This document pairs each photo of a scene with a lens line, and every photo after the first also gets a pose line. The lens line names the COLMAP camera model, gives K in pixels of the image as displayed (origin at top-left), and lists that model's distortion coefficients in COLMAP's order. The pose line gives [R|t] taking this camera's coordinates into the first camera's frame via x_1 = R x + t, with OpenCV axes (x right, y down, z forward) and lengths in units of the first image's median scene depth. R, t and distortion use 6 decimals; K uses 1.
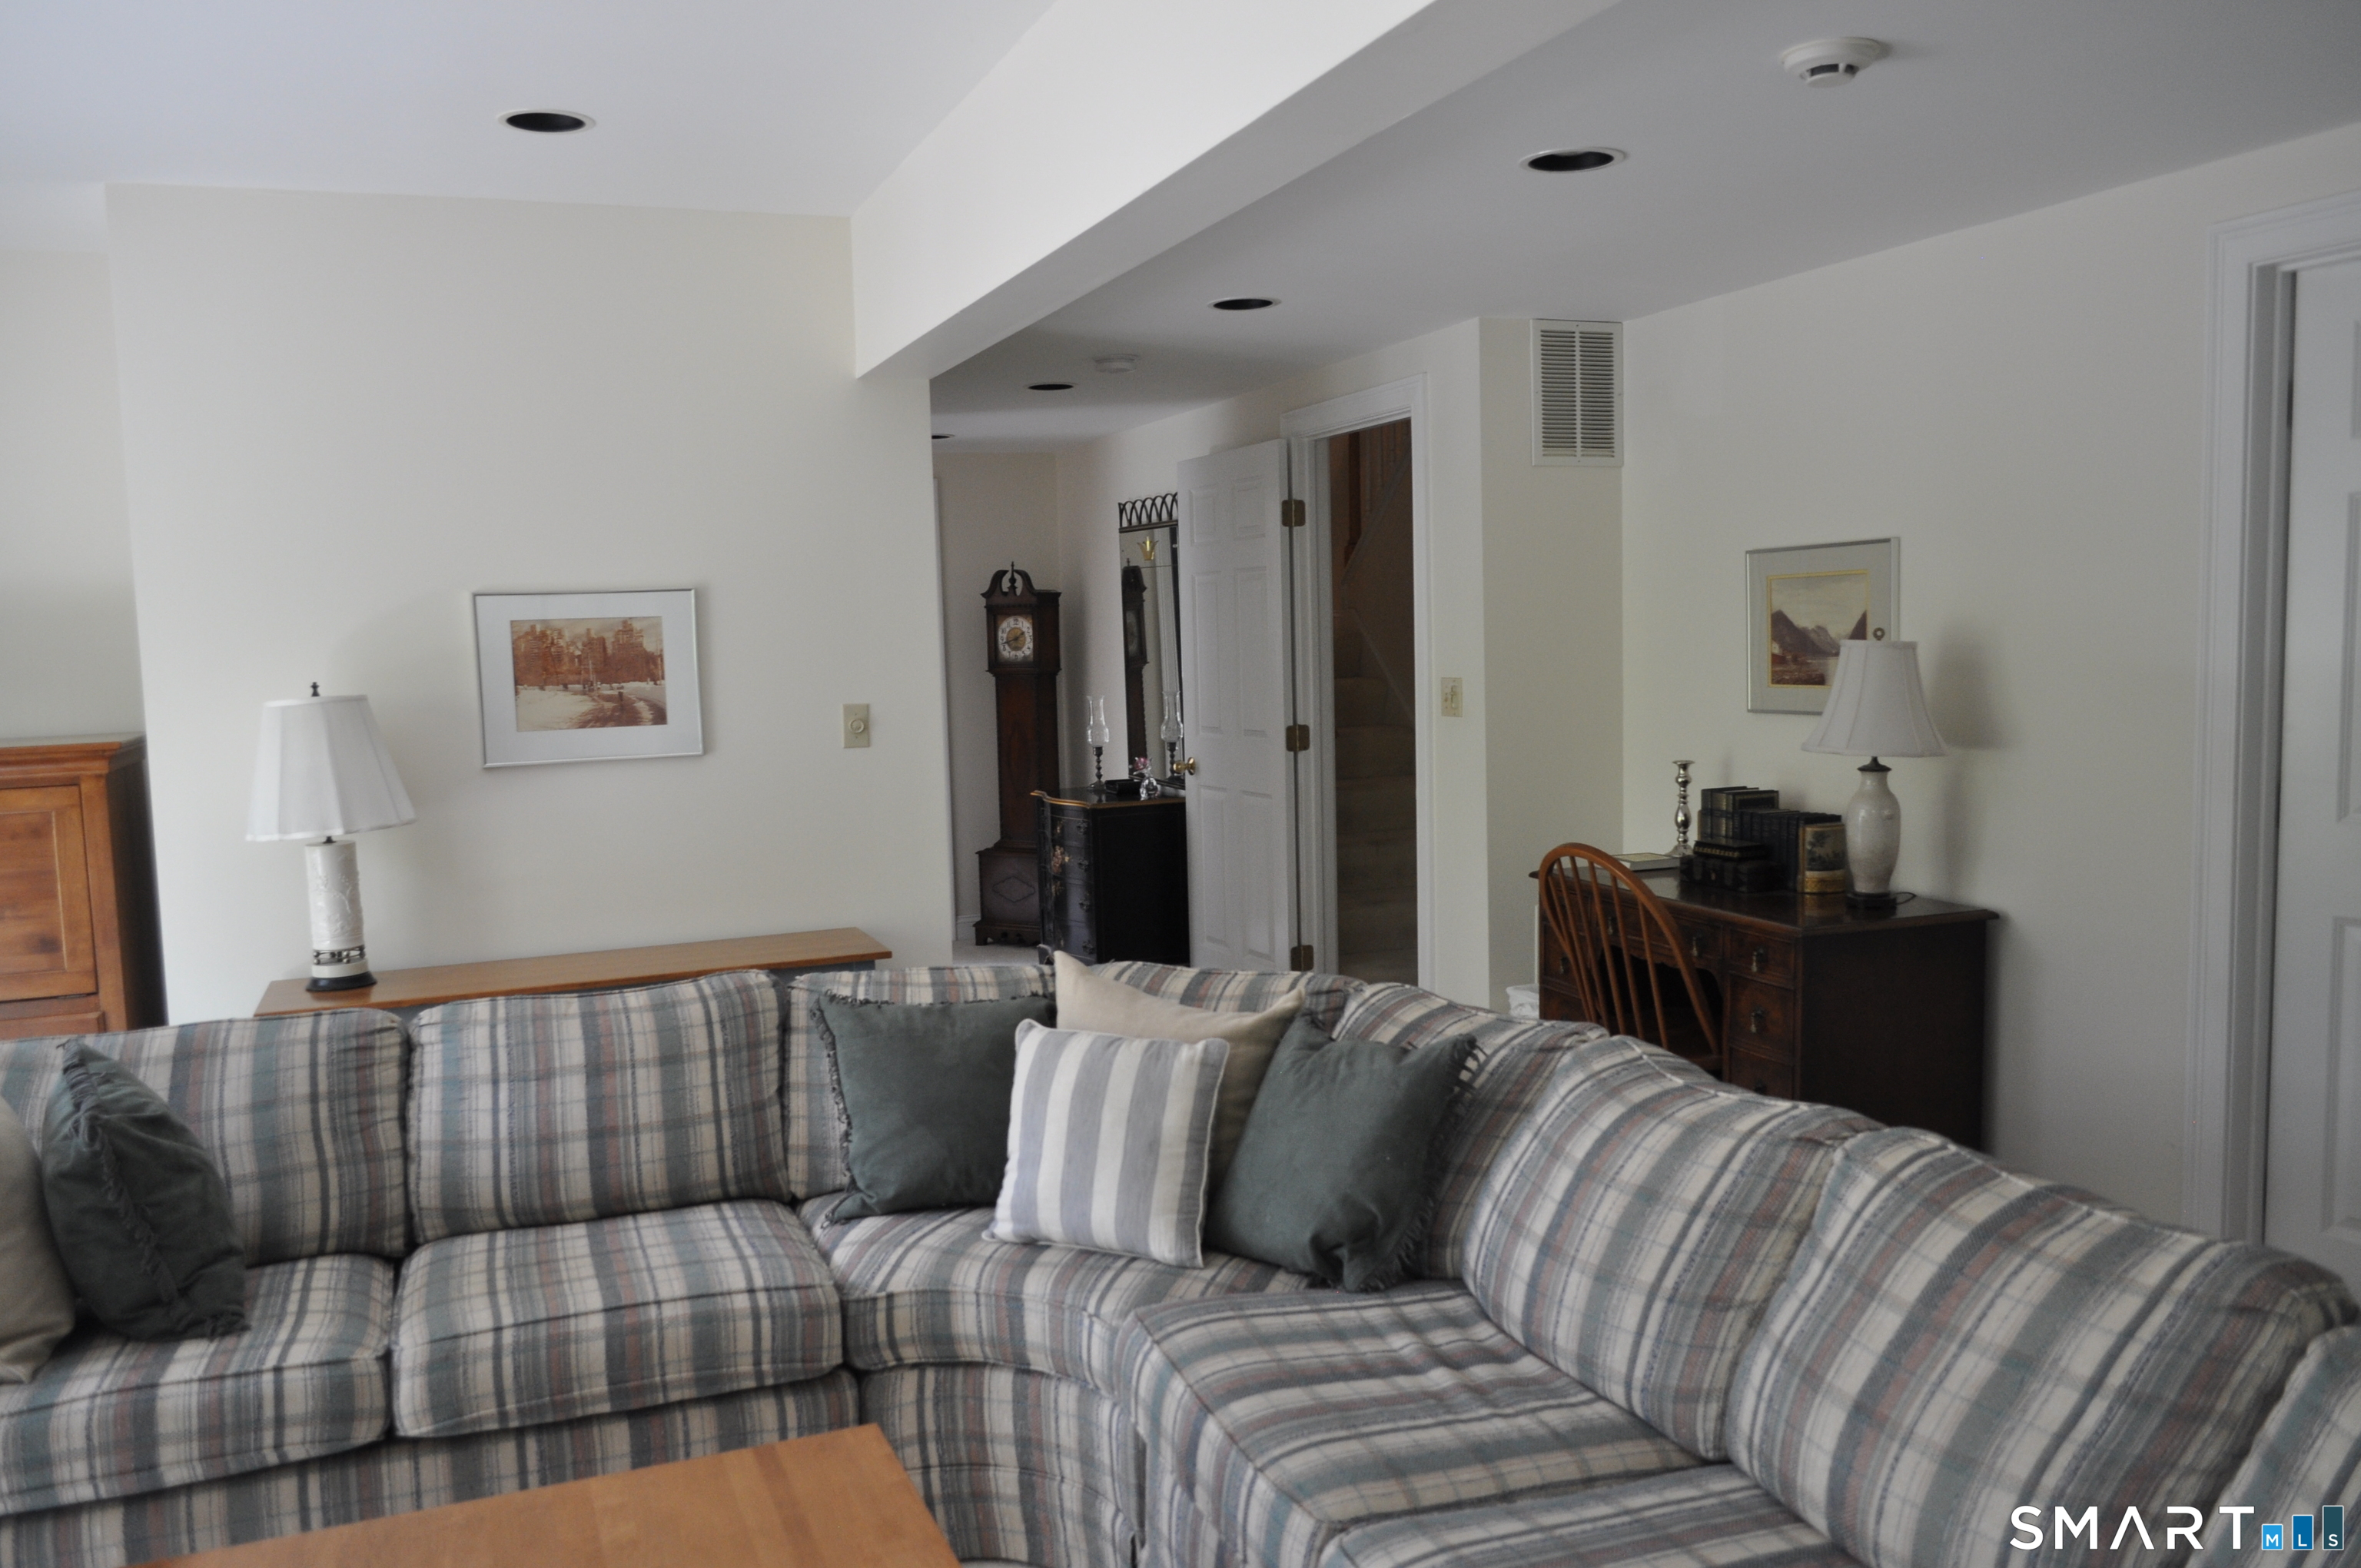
lens RADIAL K [[1844.8, 0, 1183.3], [0, 1844.8, 789.5], [0, 0, 1]] dist [-0.002947, 0.002639]
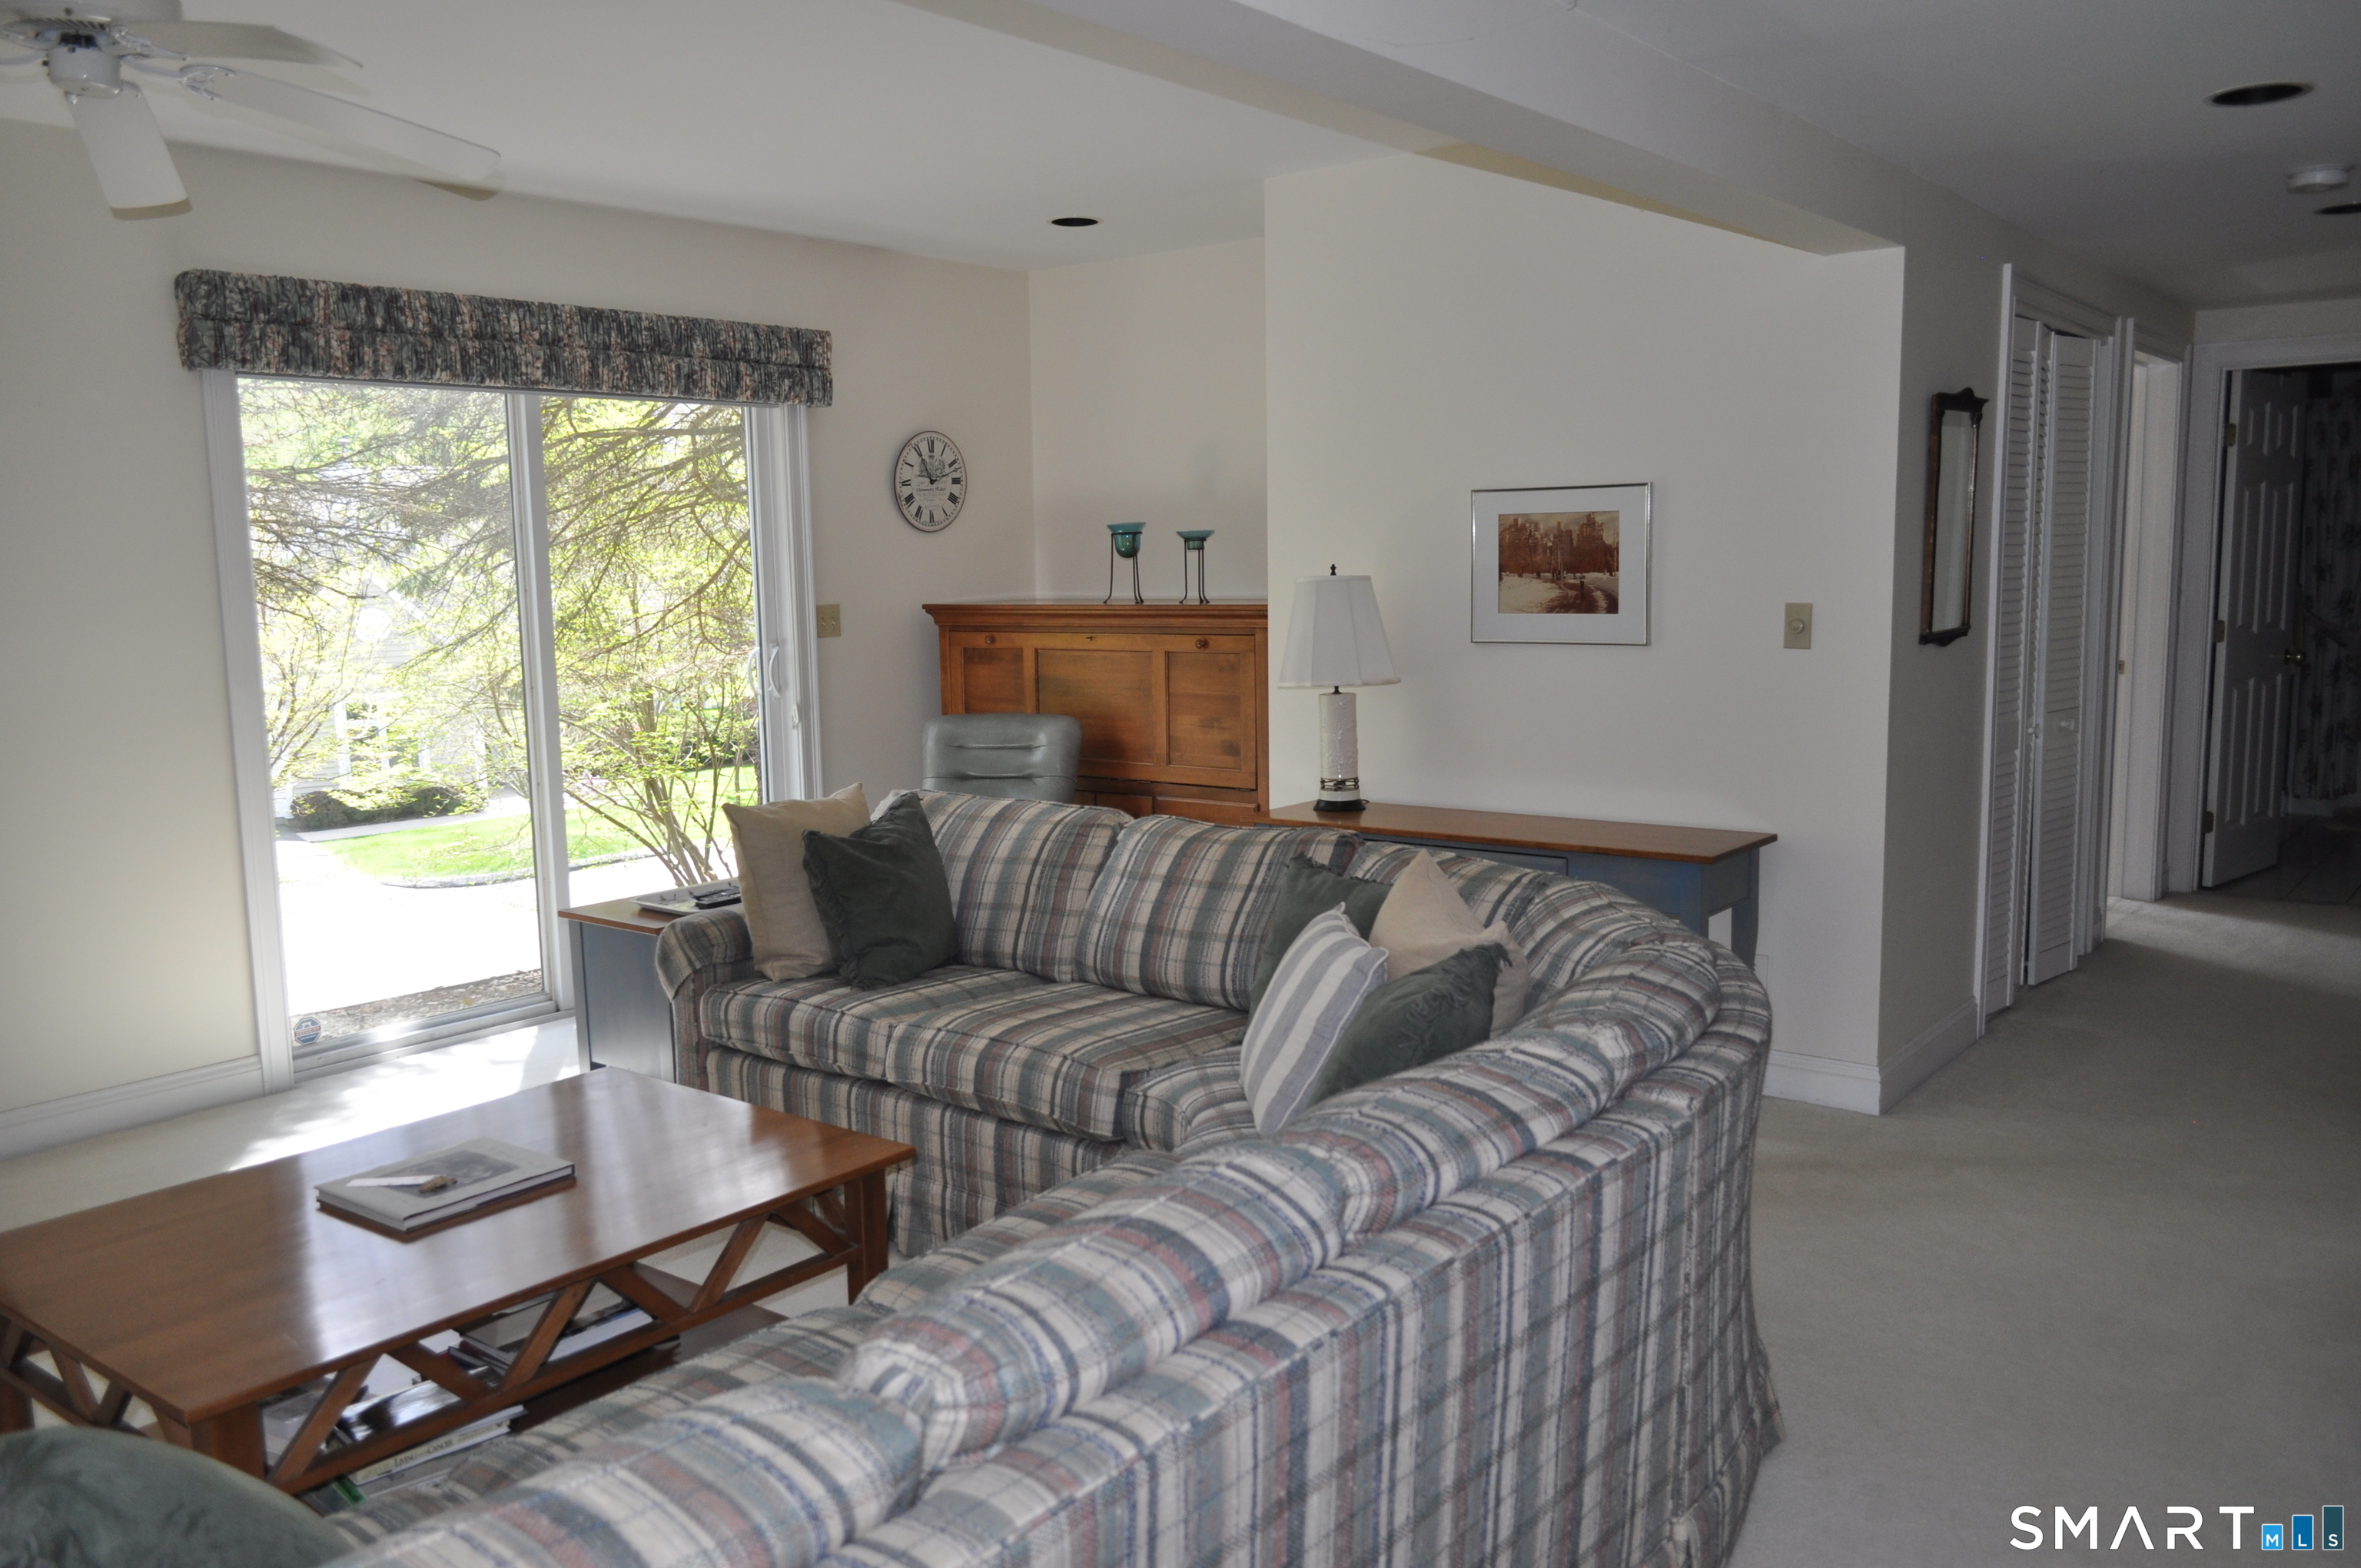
lens RADIAL K [[1844.8, 0, 1179.2], [0, 1844.8, 776.2], [0, 0, 1]] dist [-0.002947, 0.002639]
pose [[0.478543, 0.126886, -0.868848, 0.545178], [-0.071806, 0.991845, 0.105299, -0.037163], [0.875123, 0.011998, 0.483751, 0.278513]]
